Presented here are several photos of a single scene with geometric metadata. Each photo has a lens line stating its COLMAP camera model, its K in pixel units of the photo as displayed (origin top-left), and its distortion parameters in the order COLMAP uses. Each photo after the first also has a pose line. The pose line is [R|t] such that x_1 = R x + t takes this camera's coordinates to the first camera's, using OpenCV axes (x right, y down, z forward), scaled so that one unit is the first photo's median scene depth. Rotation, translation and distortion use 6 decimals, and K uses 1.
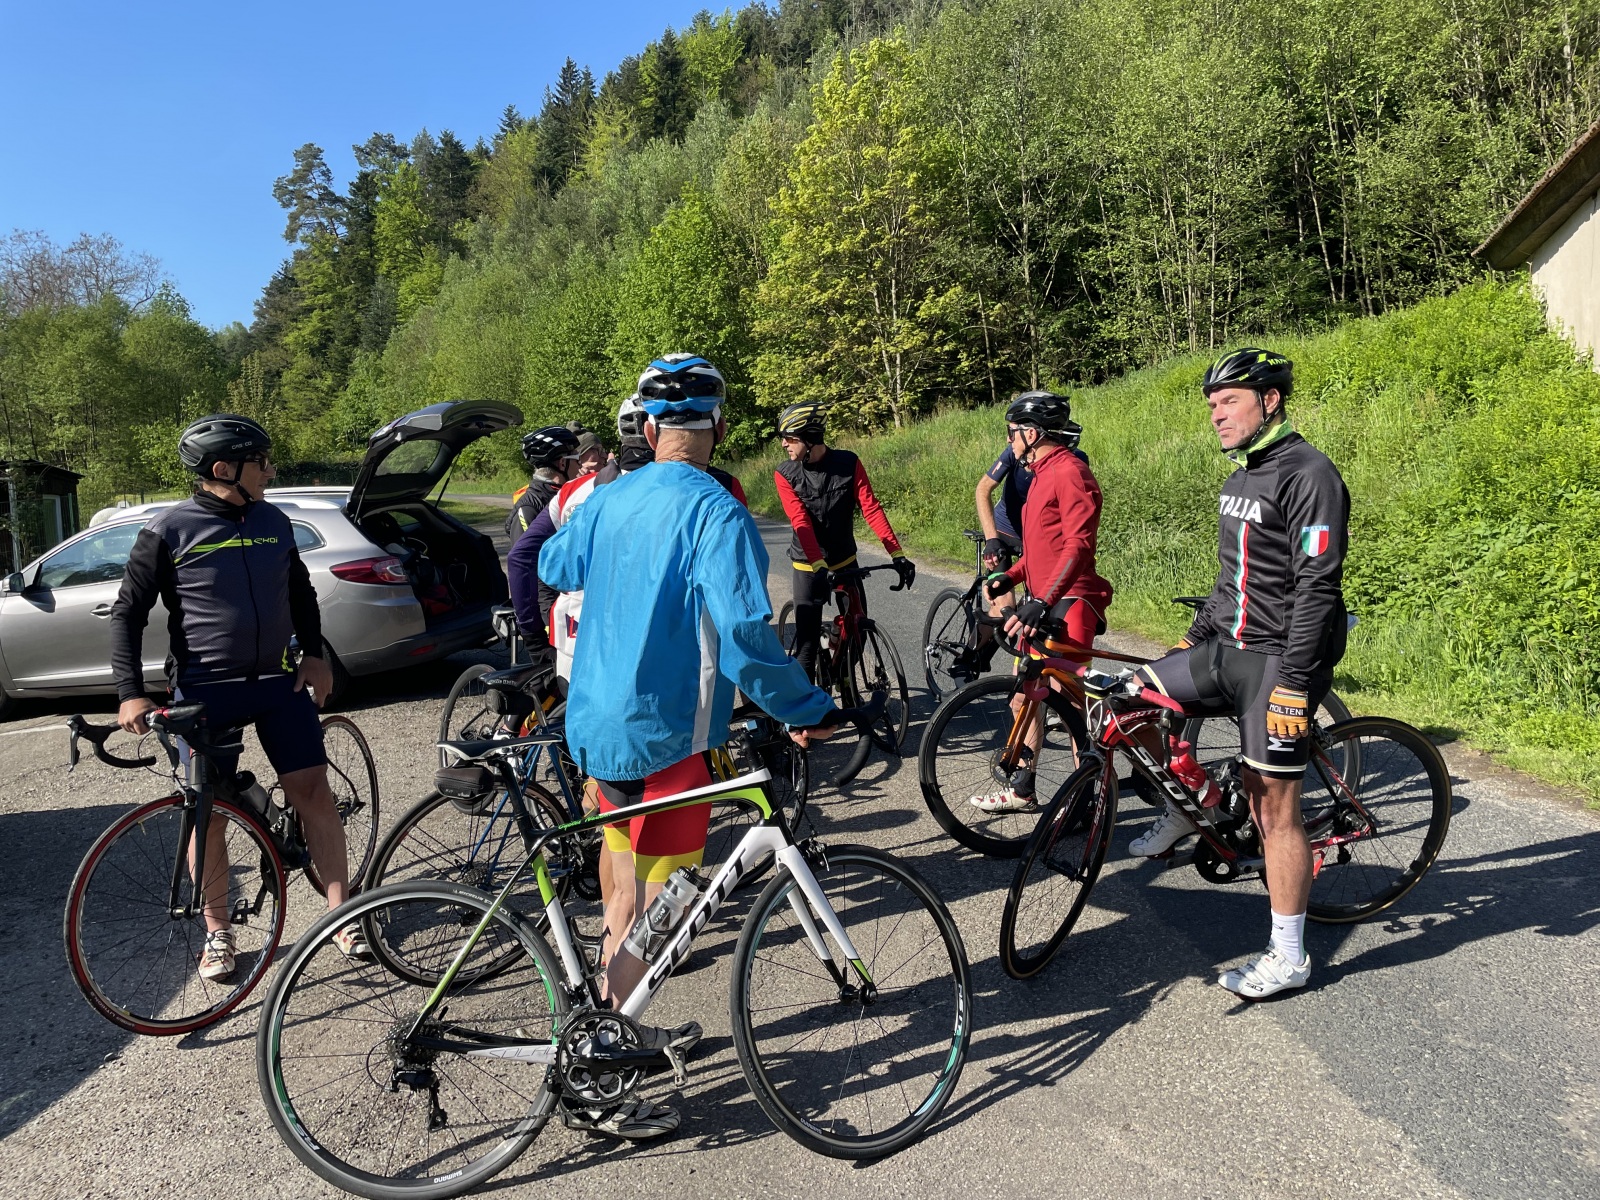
lens RADIAL K [[1216.6, 0, 801.7], [0, 1216.6, 589.5], [0, 0, 1]] dist [0.061843, -0.086552]
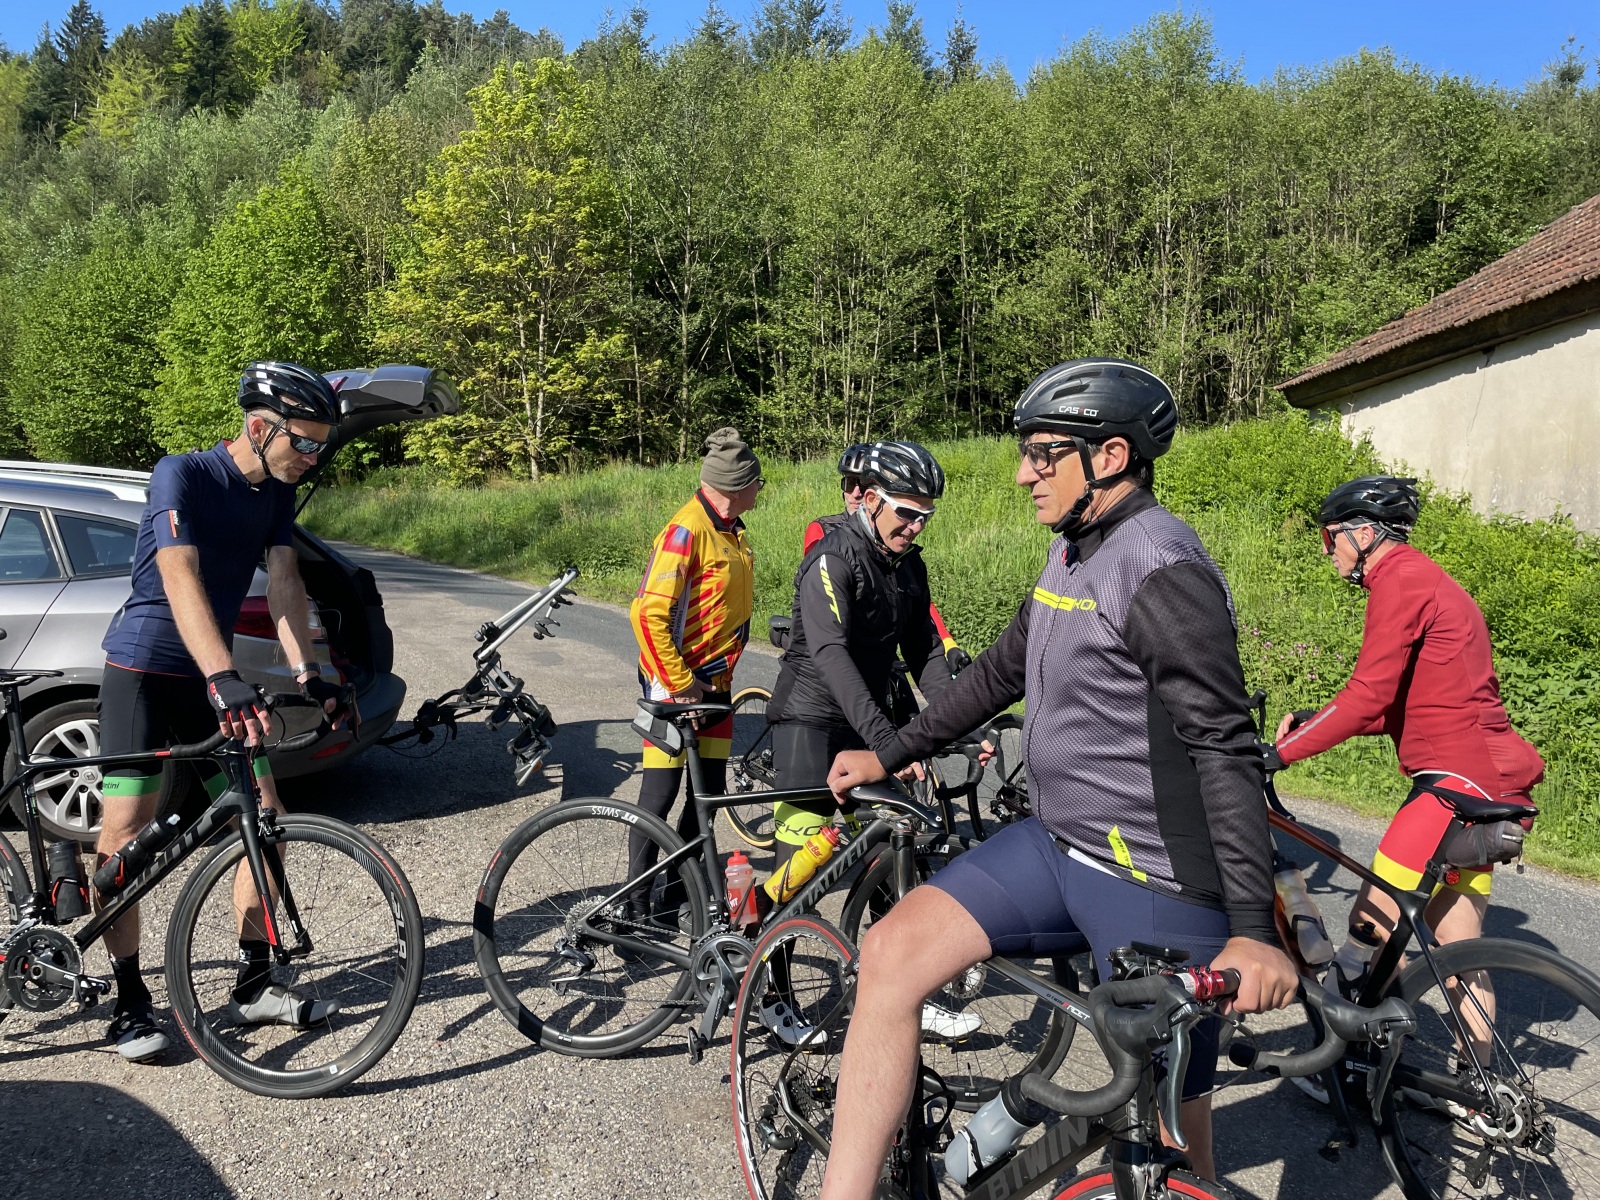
lens RADIAL K [[1216.6, 0, 811.9], [0, 1216.6, 592.9], [0, 0, 1]] dist [0.061843, -0.086552]
pose [[0.912281, 0.094327, 0.398555, -0.096422], [-0.074391, 0.995093, -0.065233, 0.001141], [-0.402752, 0.029862, 0.914822, 0.083683]]
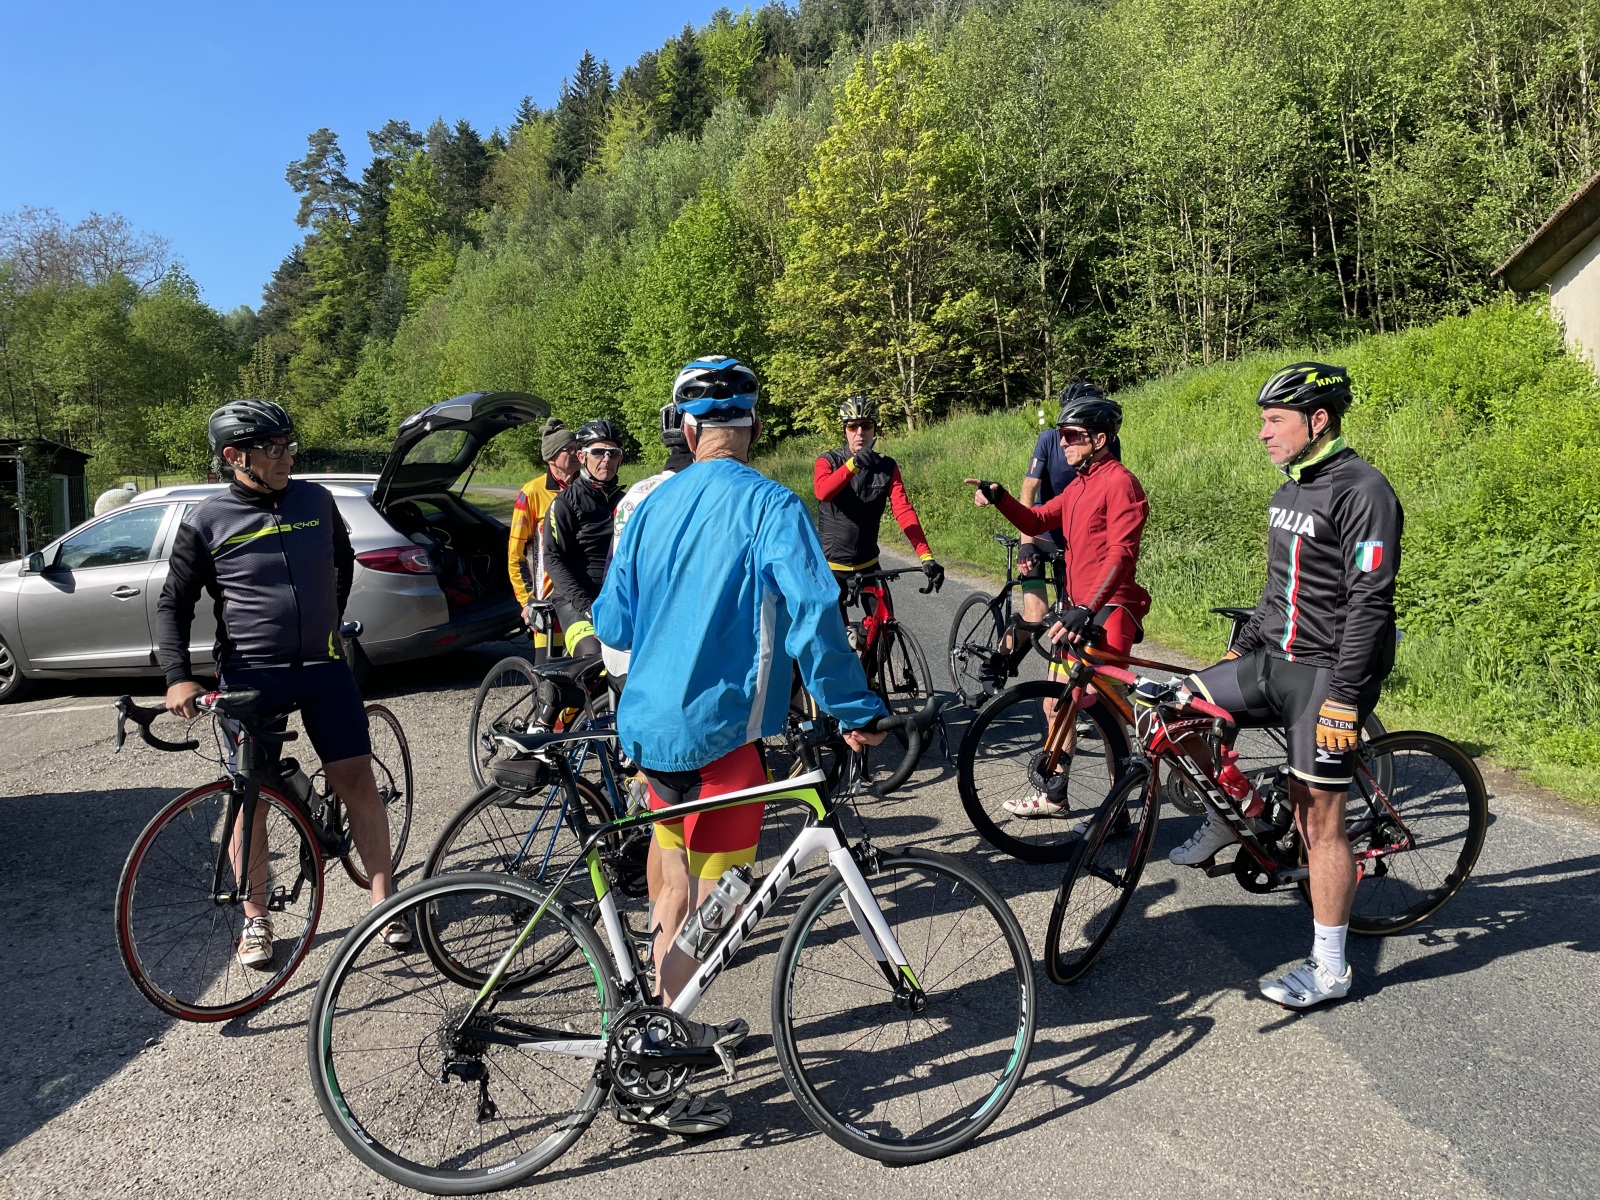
lens RADIAL K [[1216.6, 0, 821.2], [0, 1216.6, 585.6], [0, 0, 1]] dist [0.061843, -0.086552]
pose [[0.999571, 0.026099, 0.013257, -0.004955], [-0.026059, 0.999655, -0.003169, -0.000035], [-0.013335, 0.002822, 0.999907, -0.000471]]
